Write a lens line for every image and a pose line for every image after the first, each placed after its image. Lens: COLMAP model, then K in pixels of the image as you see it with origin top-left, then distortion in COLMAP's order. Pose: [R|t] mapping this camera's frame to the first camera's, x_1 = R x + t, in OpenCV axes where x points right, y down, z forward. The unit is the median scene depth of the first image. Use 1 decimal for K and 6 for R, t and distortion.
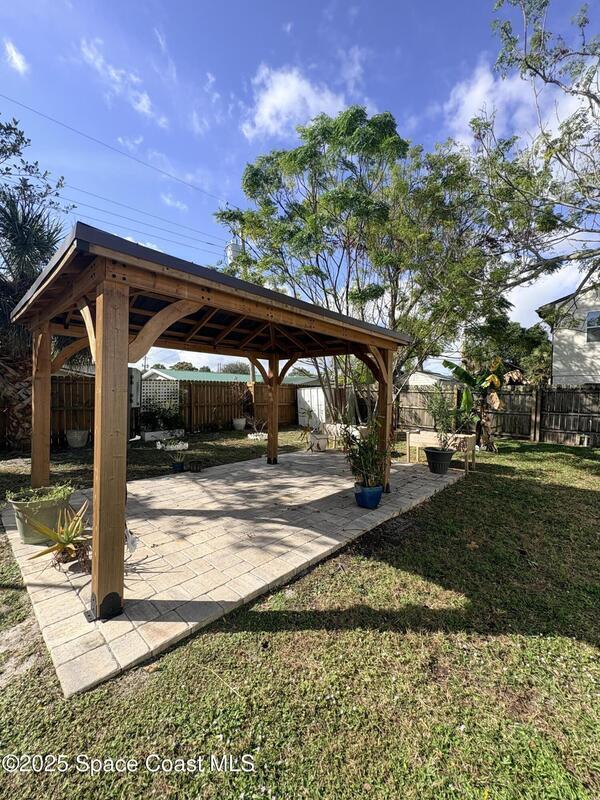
lens RADIAL K [[319.4, 0, 295.4], [0, 319.4, 398.8], [0, 0, 1]] dist [-0.000236, 0.000018]
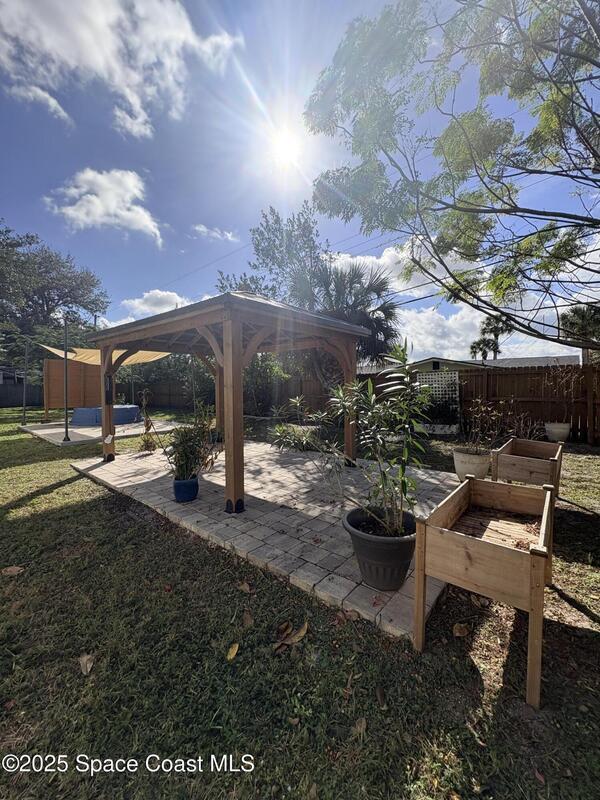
lens RADIAL K [[319.4, 0, 295.4], [0, 319.4, 401.6], [0, 0, 1]] dist [-0.000236, 0.000018]
pose [[0.046352, 0.031831, -0.998418, 1.037888], [-0.001141, 0.999493, 0.031812, 0.013392], [0.998925, -0.000335, 0.046364, 1.128992]]
